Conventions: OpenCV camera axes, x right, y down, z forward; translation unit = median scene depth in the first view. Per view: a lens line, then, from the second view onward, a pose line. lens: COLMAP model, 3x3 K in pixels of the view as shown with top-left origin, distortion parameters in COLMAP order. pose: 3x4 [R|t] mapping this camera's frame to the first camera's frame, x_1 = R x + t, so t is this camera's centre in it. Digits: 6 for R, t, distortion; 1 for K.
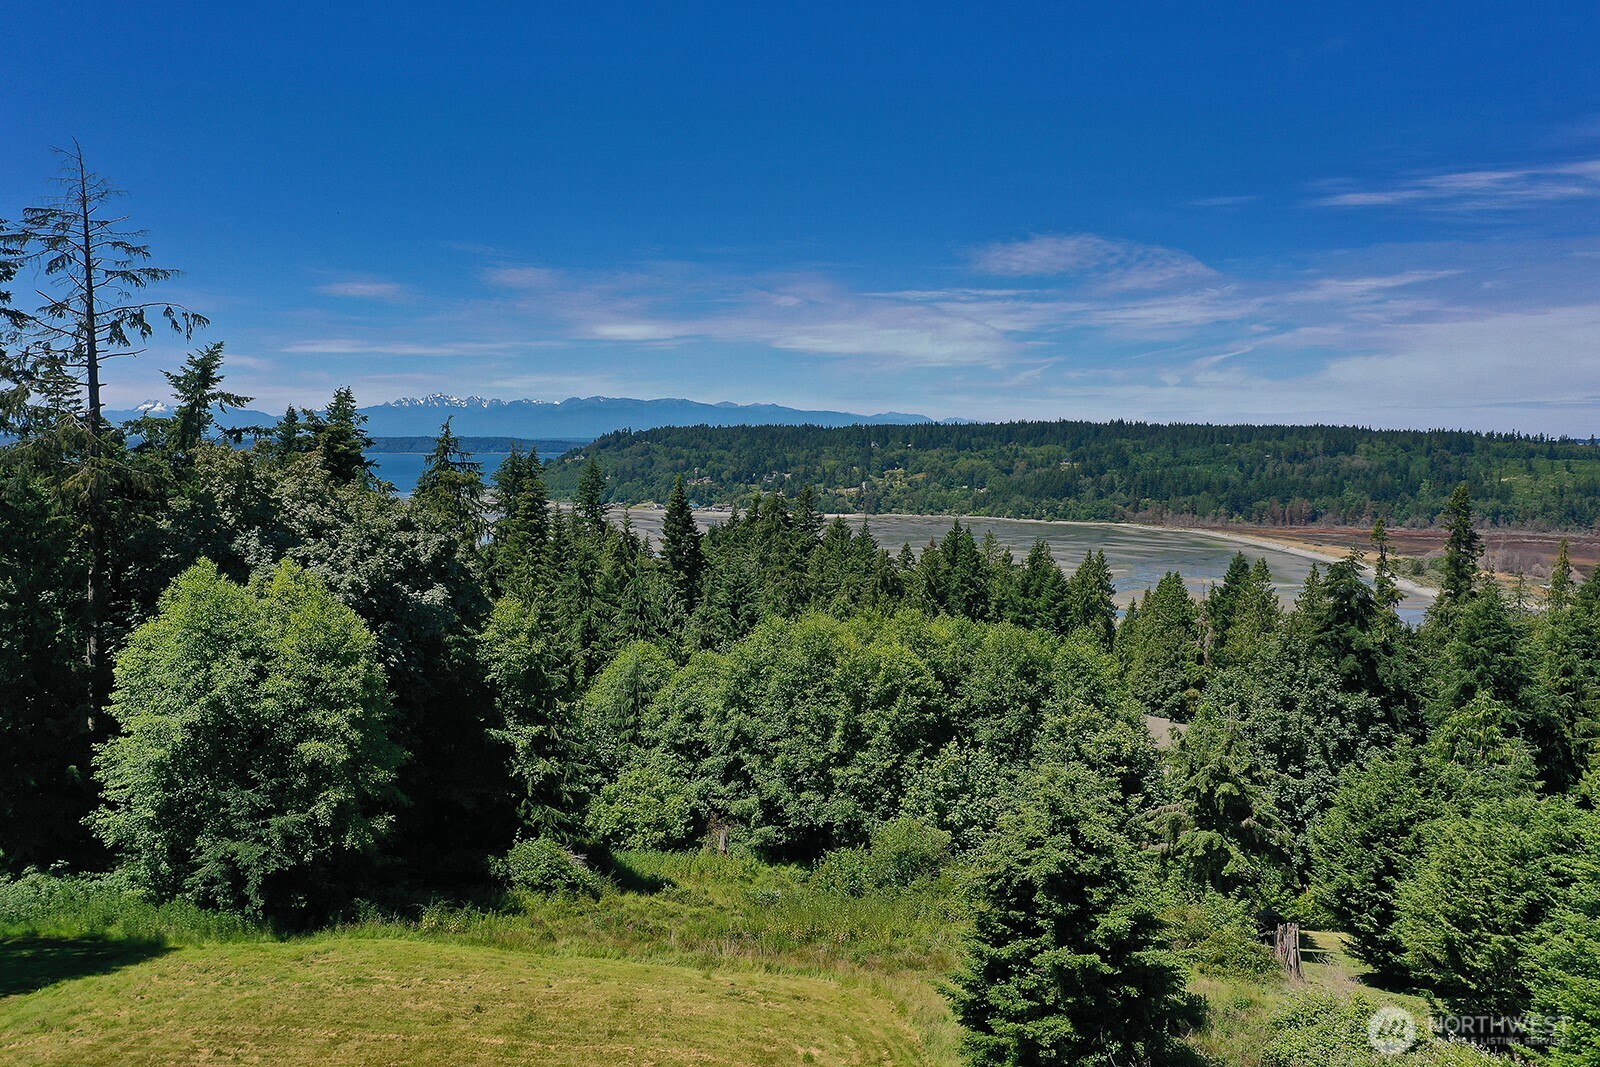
lens RADIAL K [[1280.6, 0, 803.3], [0, 1280.6, 527.1], [0, 0, 1]] dist [0.021352, -0.004300]
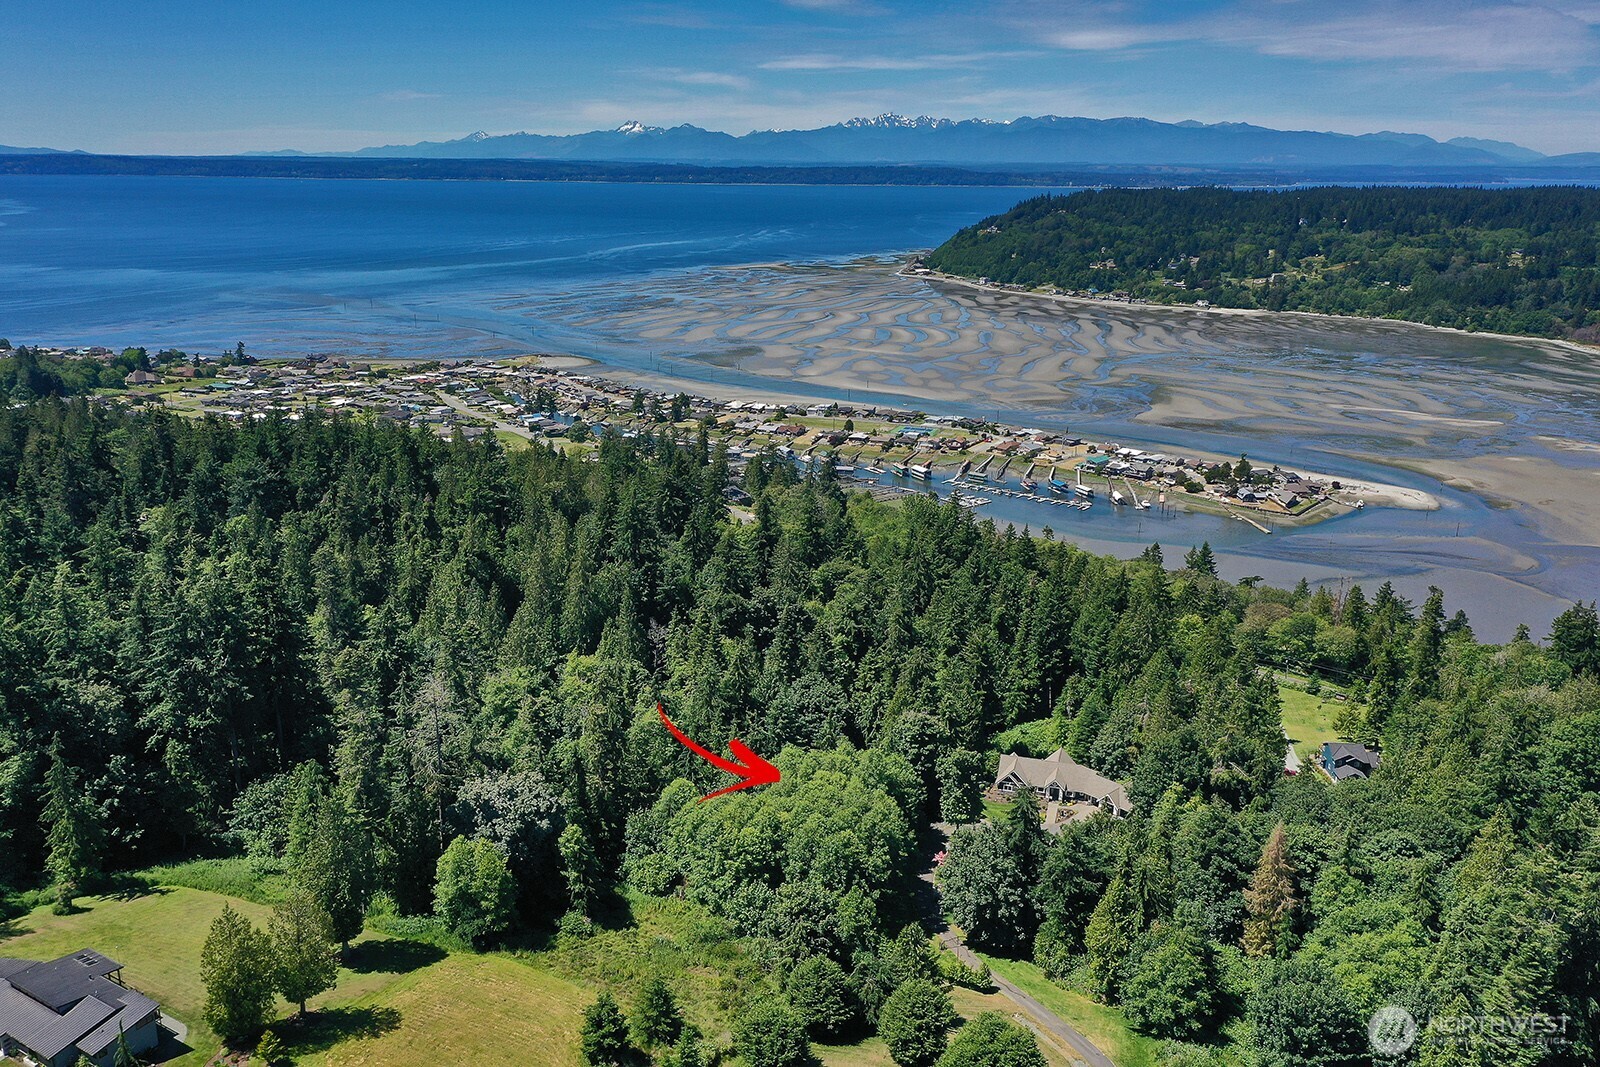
lens RADIAL K [[1280.6, 0, 803.3], [0, 1280.6, 527.1], [0, 0, 1]] dist [0.021352, -0.004300]
pose [[0.942752, 0.098845, -0.318508, 0.874810], [-0.030224, 0.976459, 0.213573, -0.970981], [0.332121, -0.191720, 0.923547, -1.047116]]
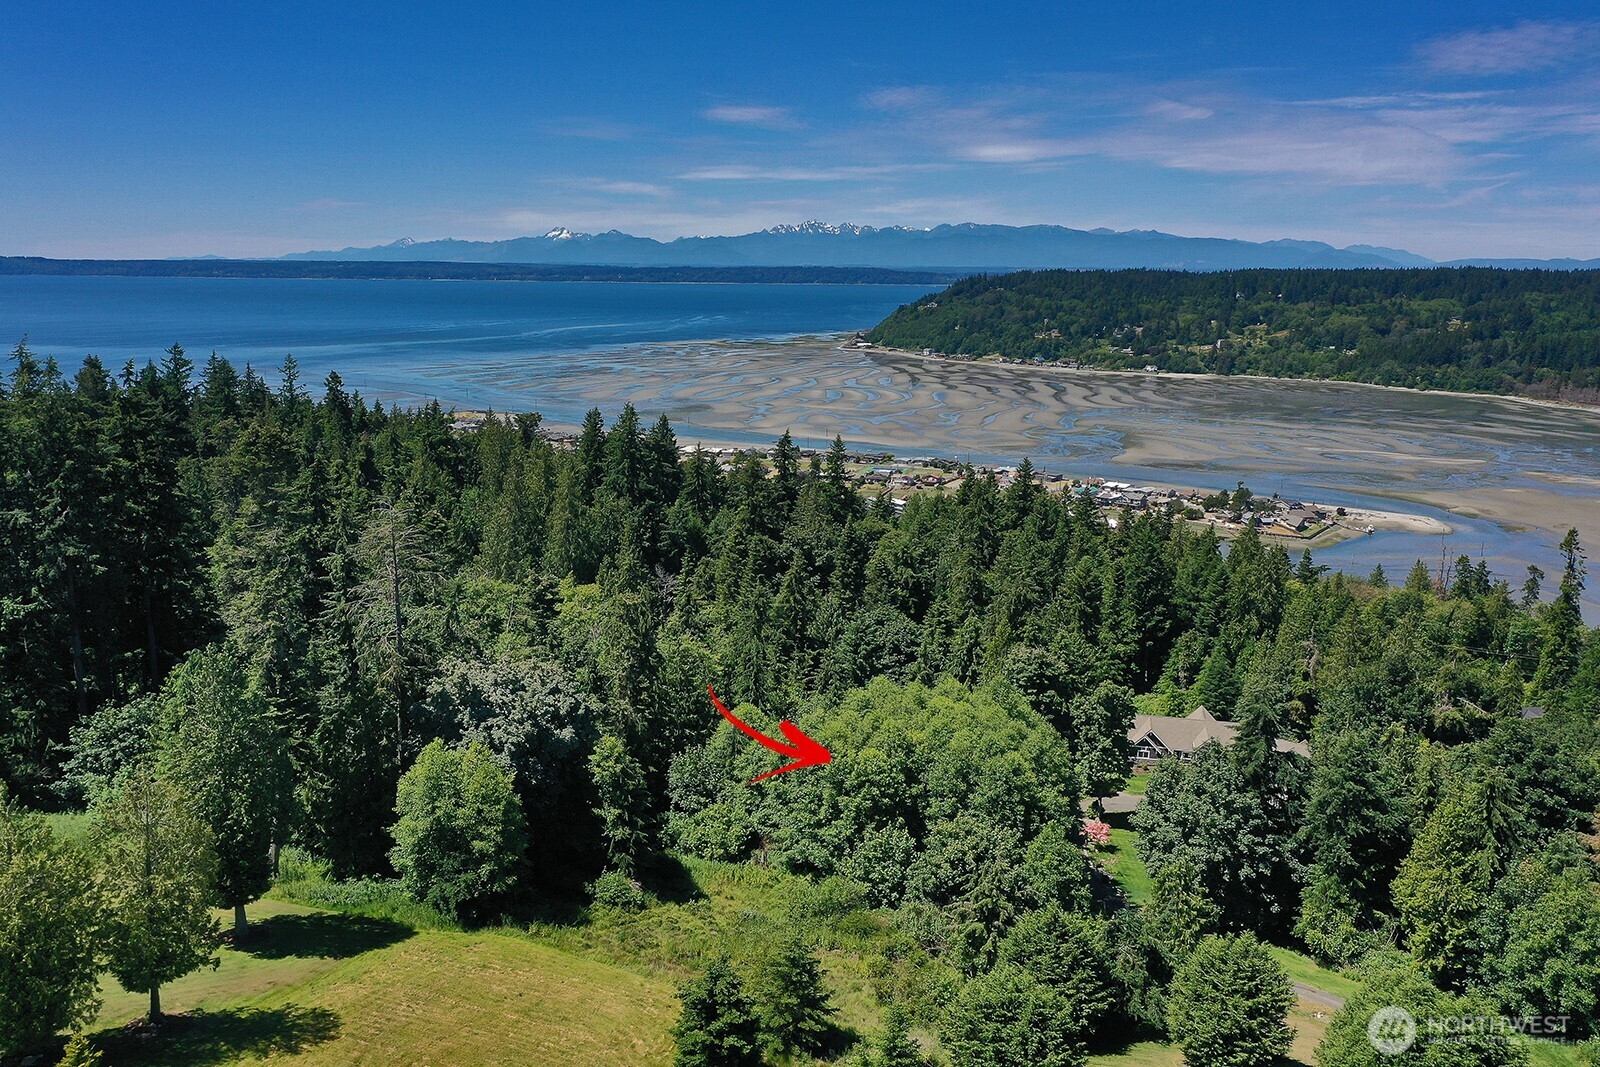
lens RADIAL K [[1280.6, 0, 803.3], [0, 1280.6, 527.1], [0, 0, 1]] dist [0.021352, -0.004300]
pose [[0.960122, 0.062757, -0.272445, 0.405268], [-0.026364, 0.990462, 0.135241, -0.390241], [0.278334, -0.122665, 0.952619, -0.474004]]
